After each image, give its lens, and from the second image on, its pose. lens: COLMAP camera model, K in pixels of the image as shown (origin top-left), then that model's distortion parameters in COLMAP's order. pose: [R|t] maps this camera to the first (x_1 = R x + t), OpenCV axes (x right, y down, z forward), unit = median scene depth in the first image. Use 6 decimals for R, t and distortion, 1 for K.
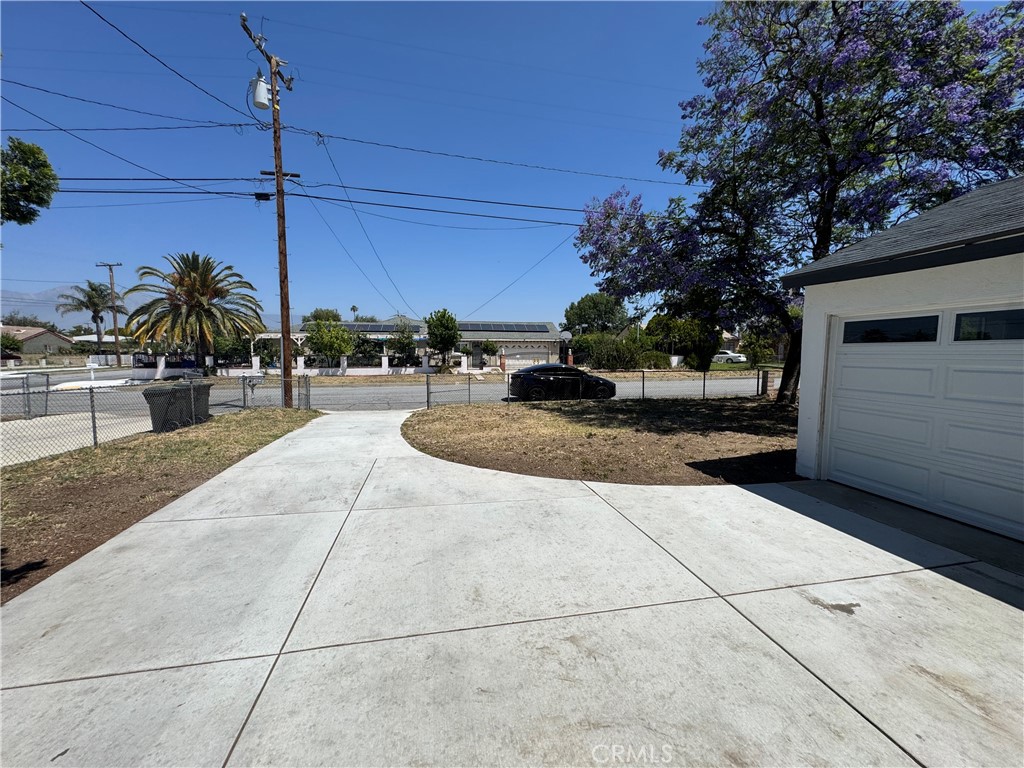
lens RADIAL K [[408.2, 0, 512.0], [0, 408.2, 384.0], [0, 0, 1]] dist [-0.004726, 0.000122]
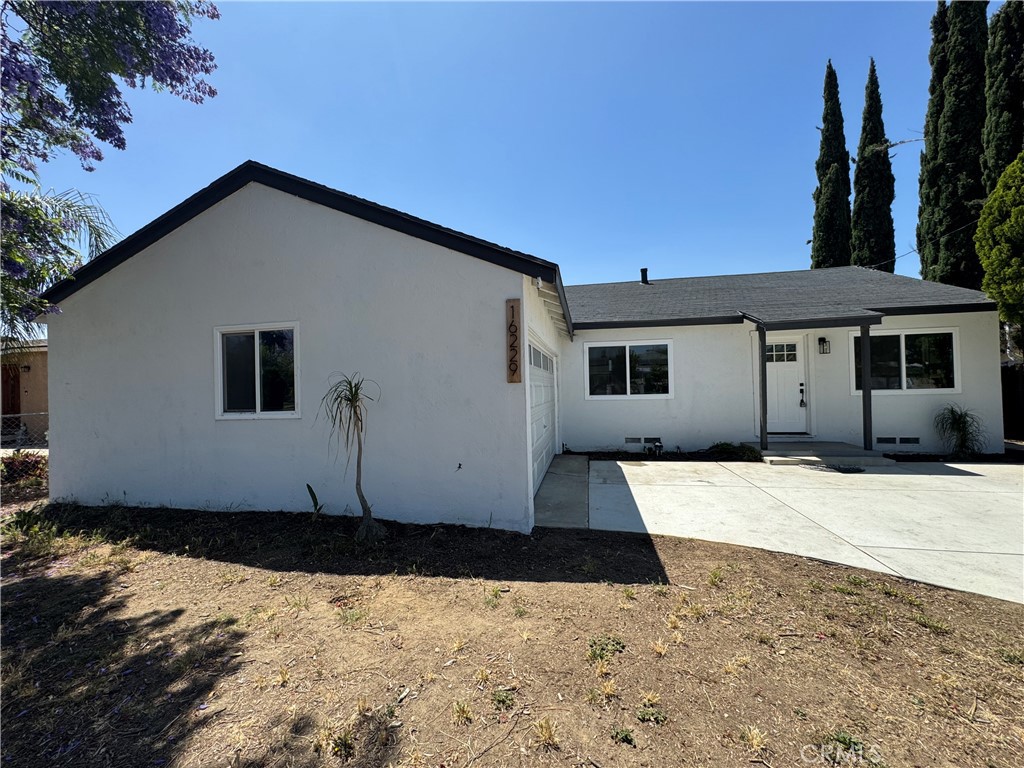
lens RADIAL K [[408.2, 0, 512.0], [0, 408.2, 384.0], [0, 0, 1]] dist [-0.004726, 0.000122]
pose [[-0.927509, 0.020790, 0.373222, 0.483741], [0.047779, 0.996856, 0.063208, -0.103061], [-0.370735, 0.076458, -0.925586, 1.805761]]
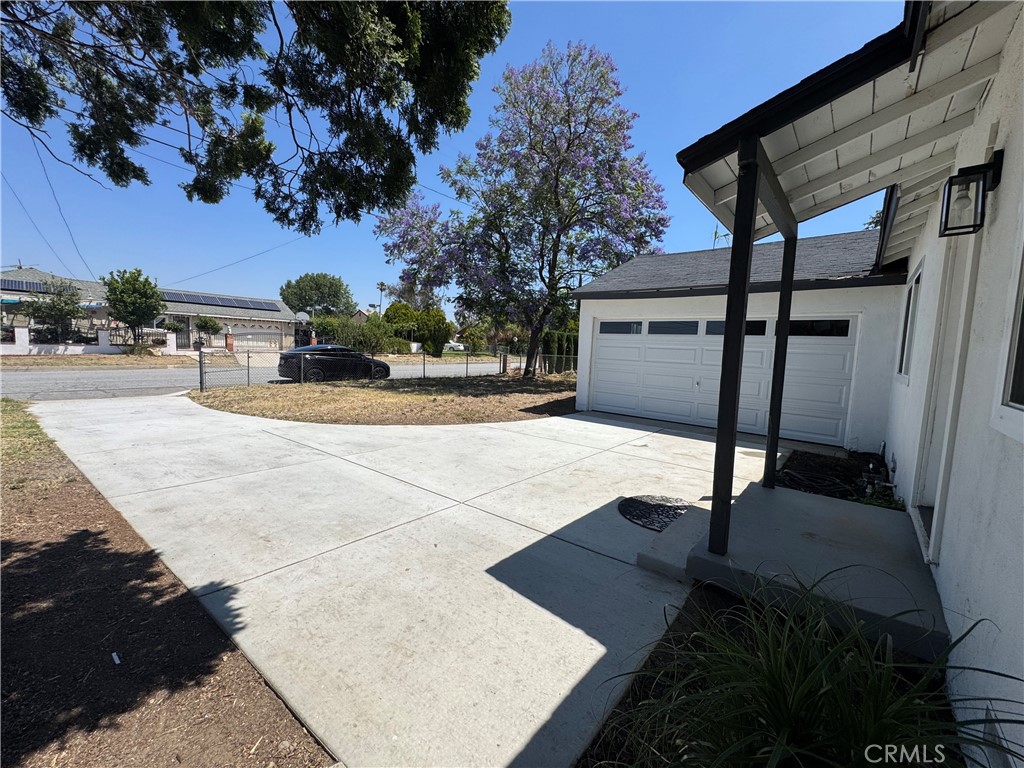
lens RADIAL K [[408.2, 0, 512.0], [0, 408.2, 384.0], [0, 0, 1]] dist [-0.004726, 0.000122]
pose [[0.778454, -0.026775, 0.627131, -0.619959], [0.008444, 0.999446, 0.032189, 0.062195], [-0.627645, -0.019762, 0.778249, -0.164097]]
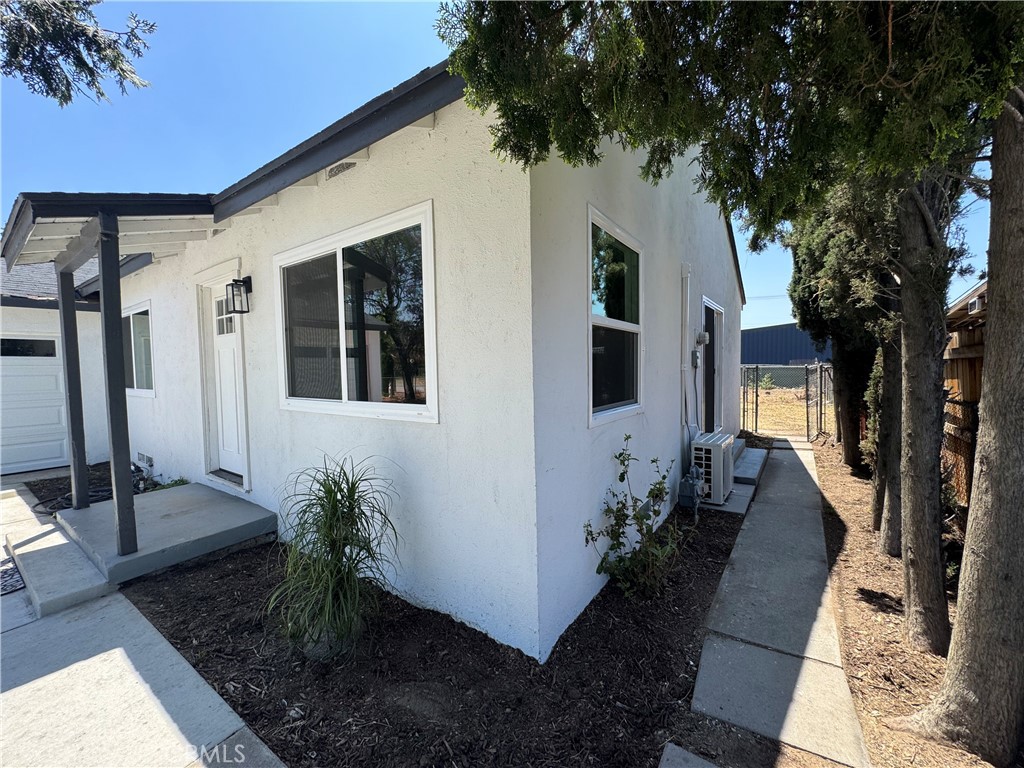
lens RADIAL K [[408.2, 0, 512.0], [0, 408.2, 384.0], [0, 0, 1]] dist [-0.004726, 0.000122]
pose [[-0.701480, -0.020137, 0.712405, -0.909335], [0.065484, 0.993551, 0.092563, 0.026328], [-0.709674, 0.111582, -0.695638, 0.038951]]
